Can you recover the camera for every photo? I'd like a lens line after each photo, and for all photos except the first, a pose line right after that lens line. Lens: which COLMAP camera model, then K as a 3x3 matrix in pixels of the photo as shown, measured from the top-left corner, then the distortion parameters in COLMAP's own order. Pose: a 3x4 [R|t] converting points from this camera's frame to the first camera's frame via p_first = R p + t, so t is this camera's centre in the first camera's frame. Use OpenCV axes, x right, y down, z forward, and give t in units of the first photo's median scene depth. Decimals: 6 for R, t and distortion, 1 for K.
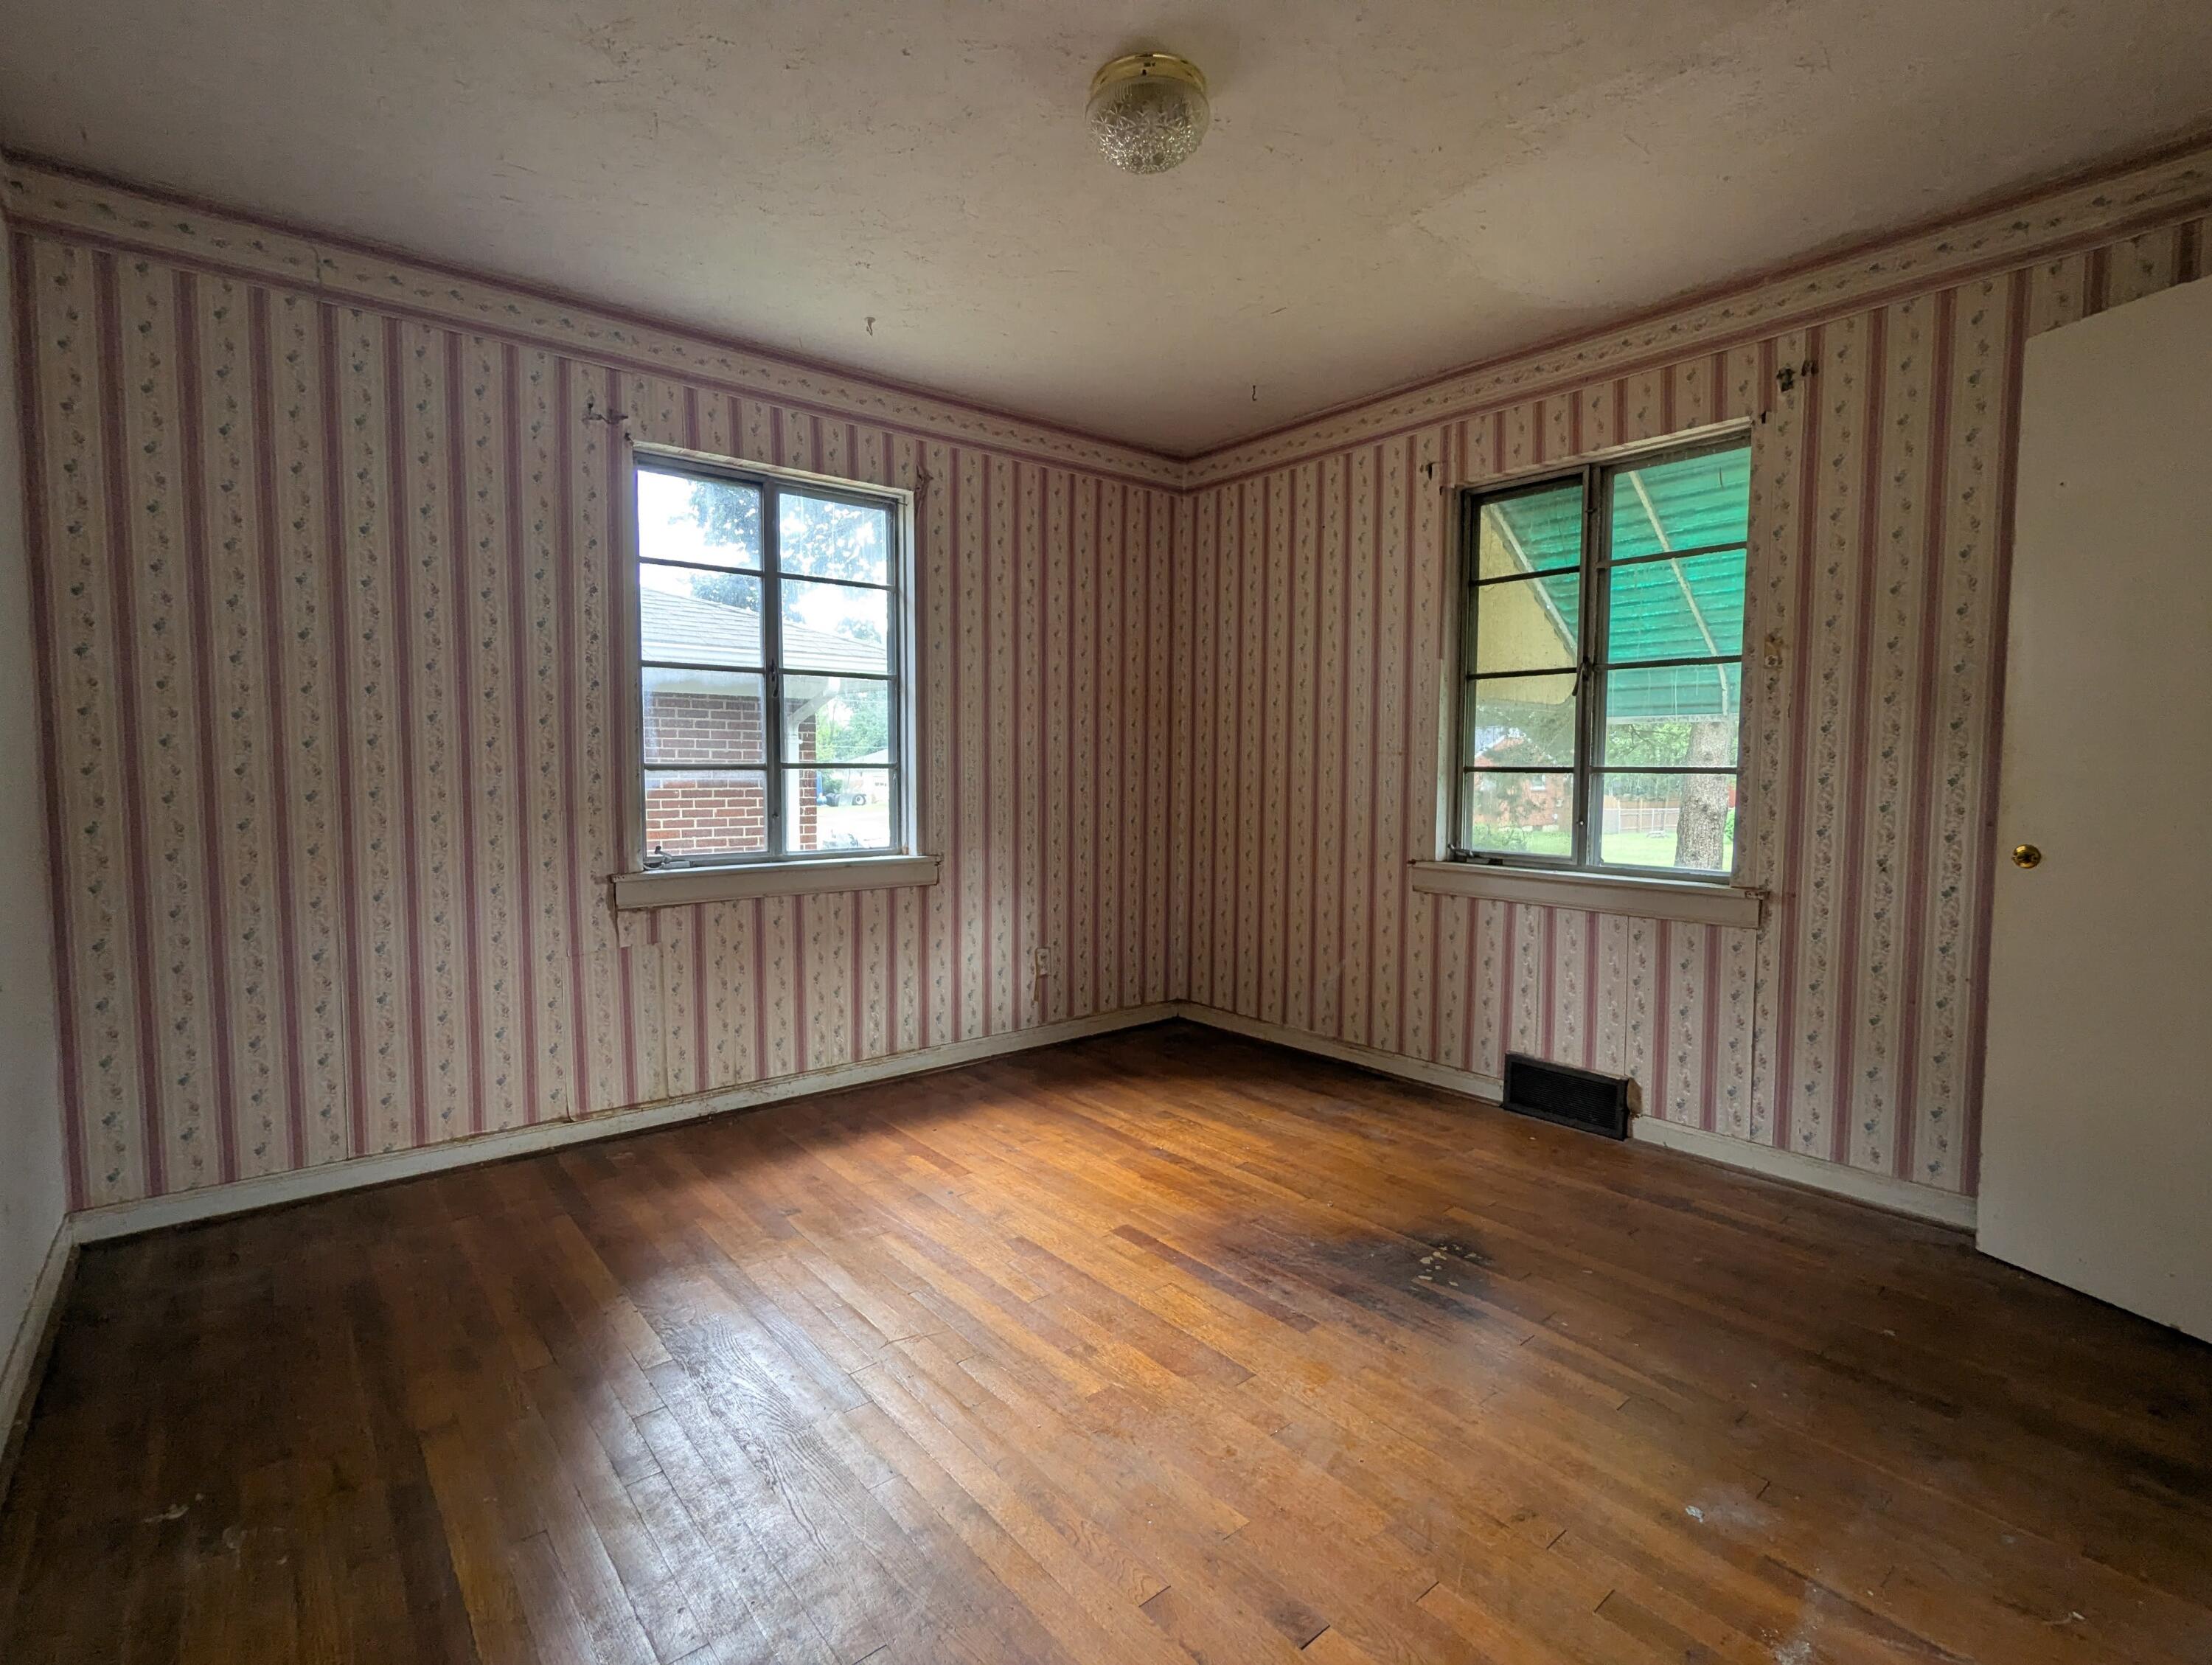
lens RADIAL K [[1051.4, 0, 1105.6], [0, 1051.4, 834.2], [0, 0, 1]] dist [0.000191, -0.000045]
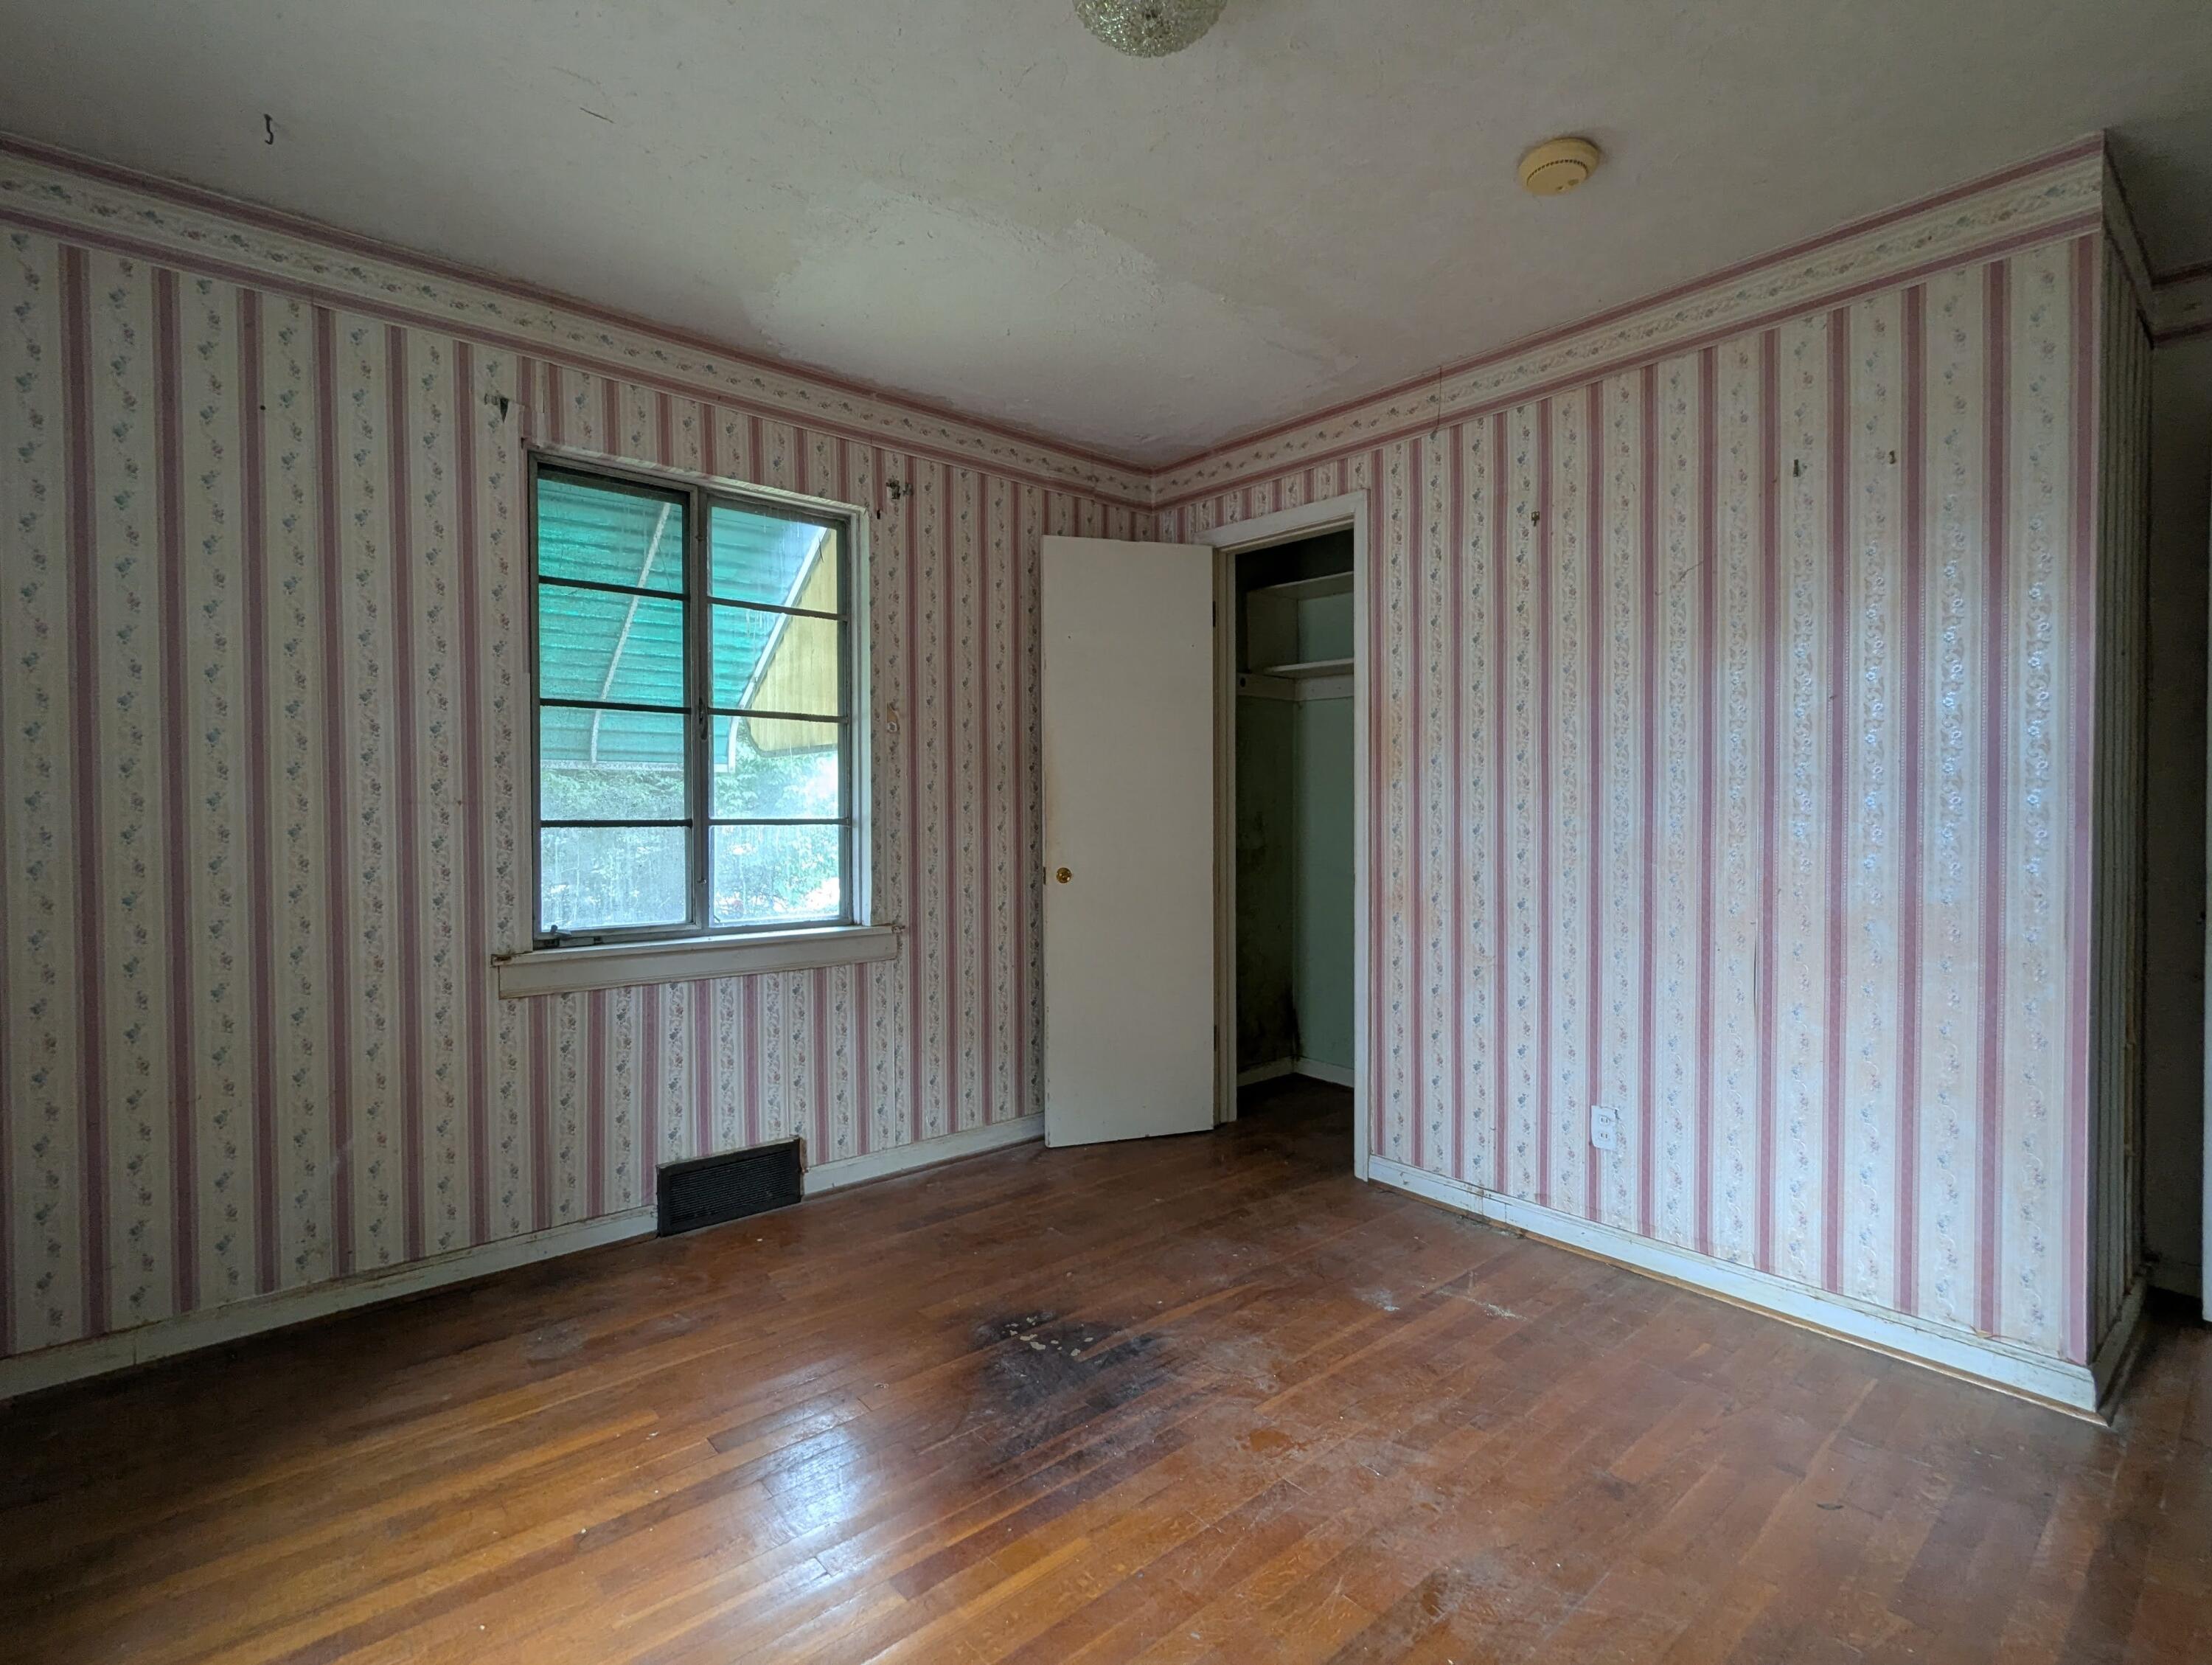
lens RADIAL K [[1073.4, 0, 1102.6], [0, 1073.4, 821.8], [0, 0, 1]] dist [-0.000690, 0.000080]
pose [[-0.024346, -0.020069, 0.999502, -0.488093], [0.062378, 0.997820, 0.021555, -0.061782], [-0.997756, 0.062872, -0.023041, 0.701026]]
